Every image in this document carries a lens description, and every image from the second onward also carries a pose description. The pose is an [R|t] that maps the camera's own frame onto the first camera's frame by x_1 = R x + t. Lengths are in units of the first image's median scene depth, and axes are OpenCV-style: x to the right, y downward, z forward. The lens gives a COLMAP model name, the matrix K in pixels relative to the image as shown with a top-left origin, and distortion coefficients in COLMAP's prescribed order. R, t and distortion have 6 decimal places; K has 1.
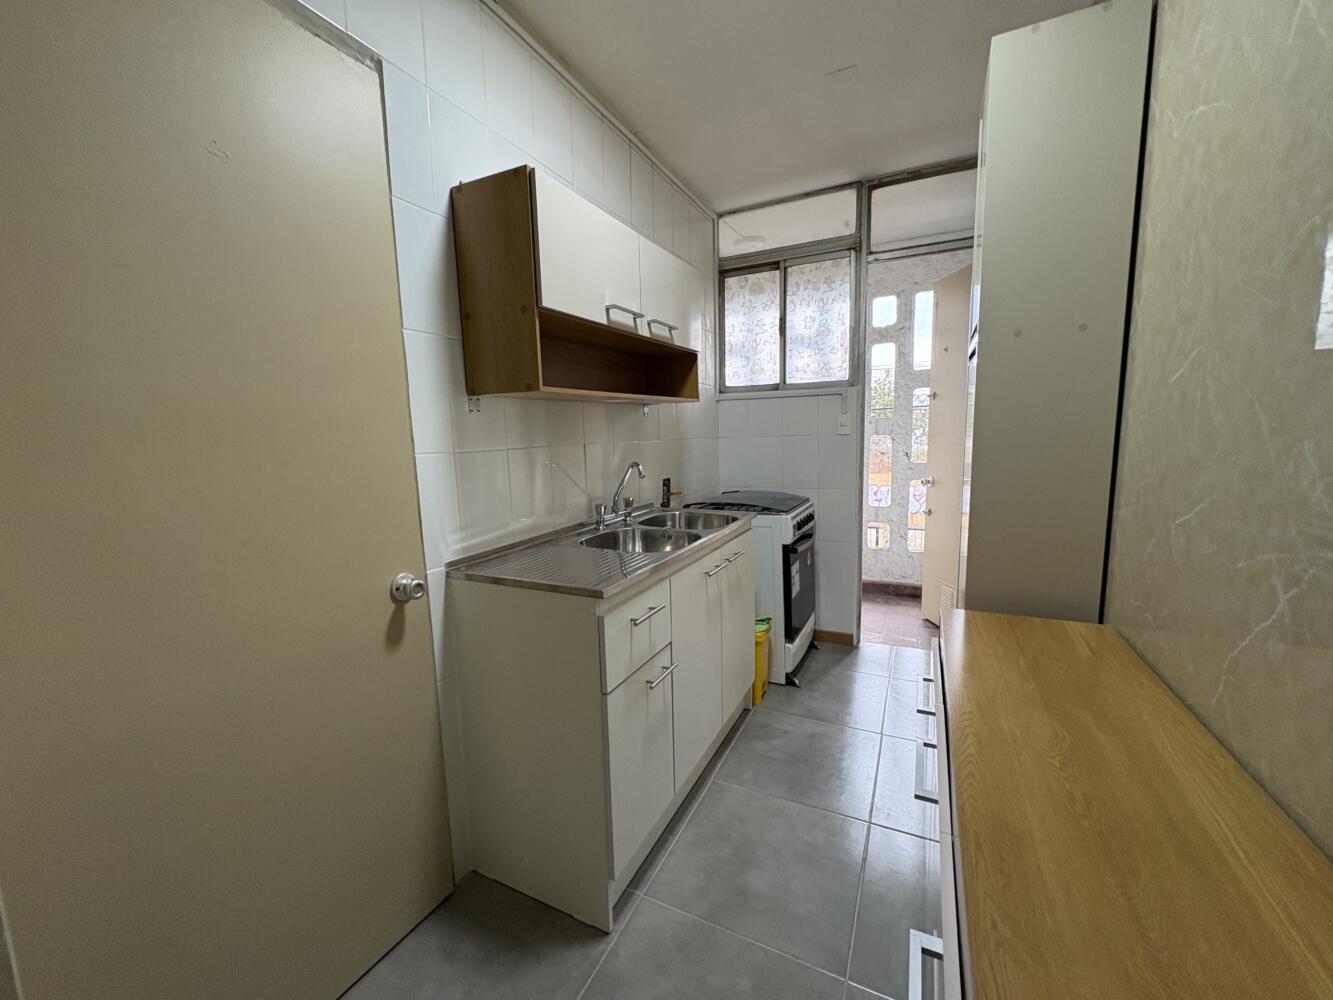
lens RADIAL K [[531.2, 0, 666.5], [0, 531.2, 500.0], [0, 0, 1]] dist [0.000003, 0.000124]
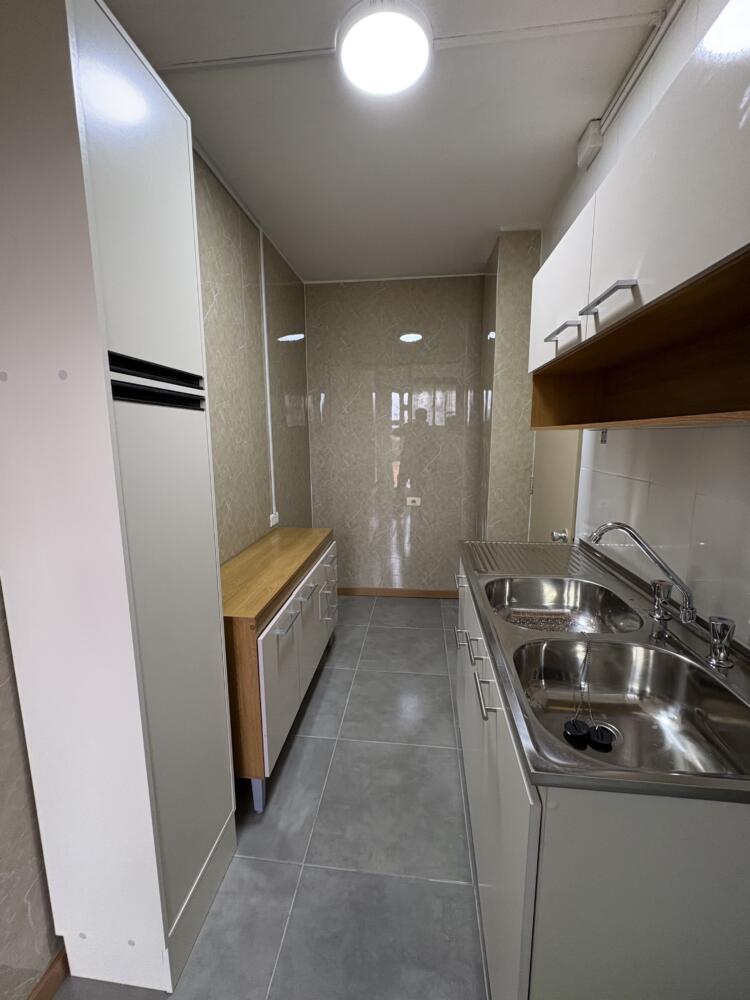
lens RADIAL K [[398.5, 0, 375.0], [0, 398.5, 500.0], [0, 0, 1]] dist [0.000003, 0.000124]
pose [[-0.940711, 0.088305, -0.327513, 0.298897], [-0.012284, 0.956019, 0.293046, -0.186436], [0.338986, 0.279695, -0.898253, 1.039032]]
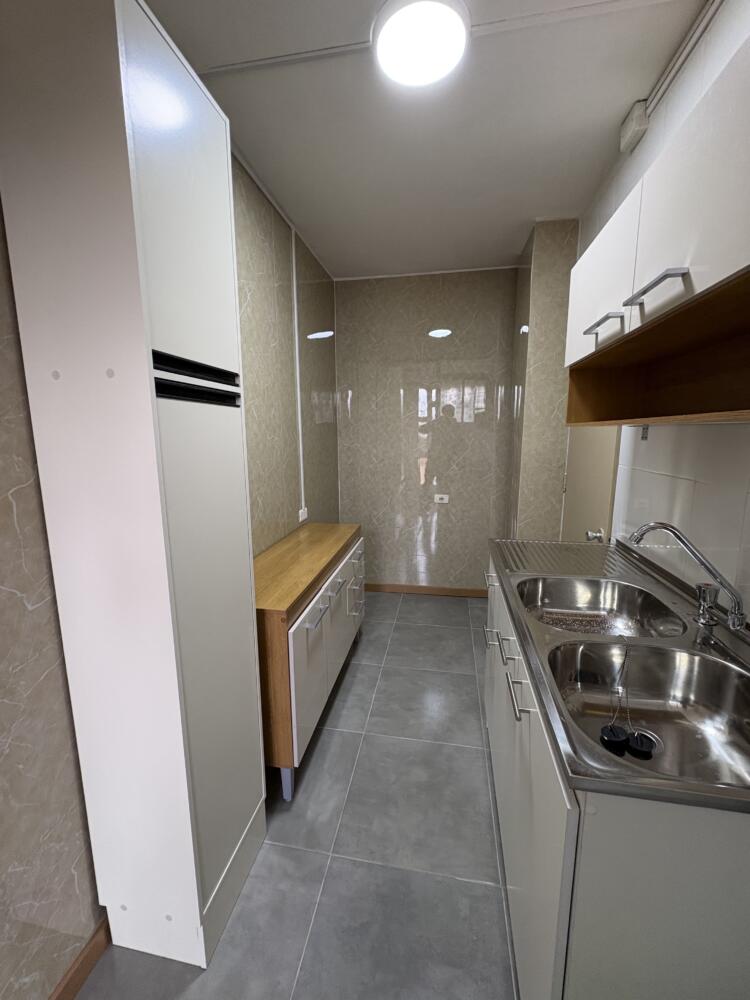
lens RADIAL K [[398.5, 0, 375.0], [0, 398.5, 500.0], [0, 0, 1]] dist [0.000003, 0.000124]
pose [[-0.960394, 0.080196, -0.266857, 0.305431], [-0.003990, 0.953632, 0.300947, -0.185580], [0.278618, 0.290093, -0.915543, 1.037017]]
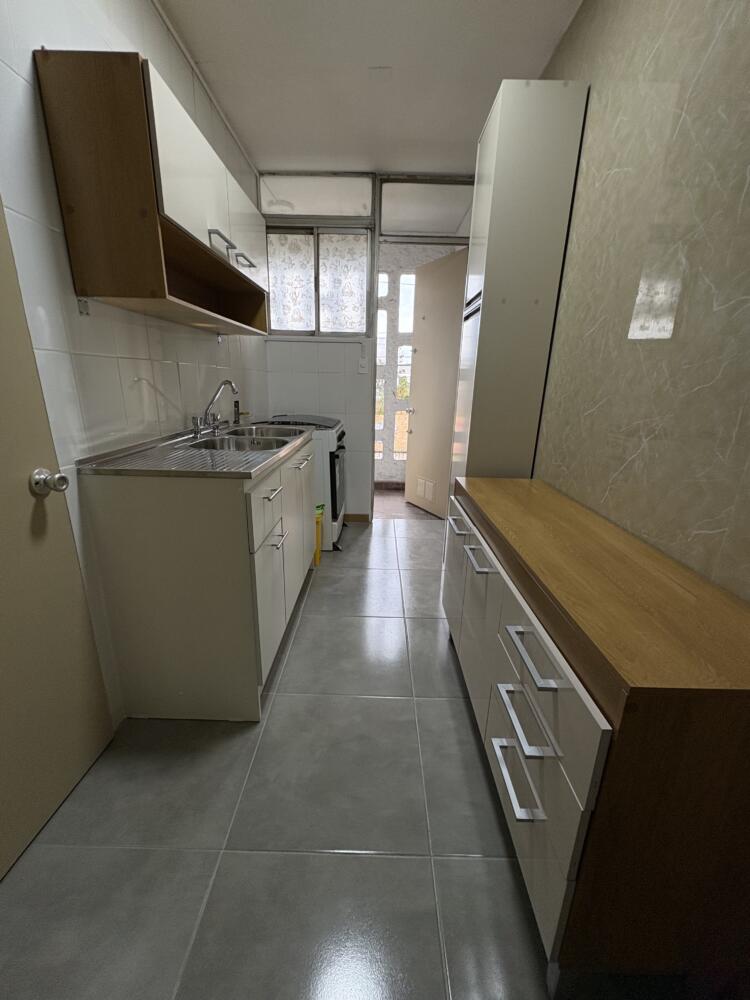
lens RADIAL K [[398.5, 0, 375.0], [0, 398.5, 500.0], [0, 0, 1]] dist [0.000003, 0.000124]
pose [[0.900465, -0.077178, 0.428026, -0.128271], [0.008128, 0.986944, 0.160858, 0.041713], [-0.434852, -0.141368, 0.889336, 0.011151]]
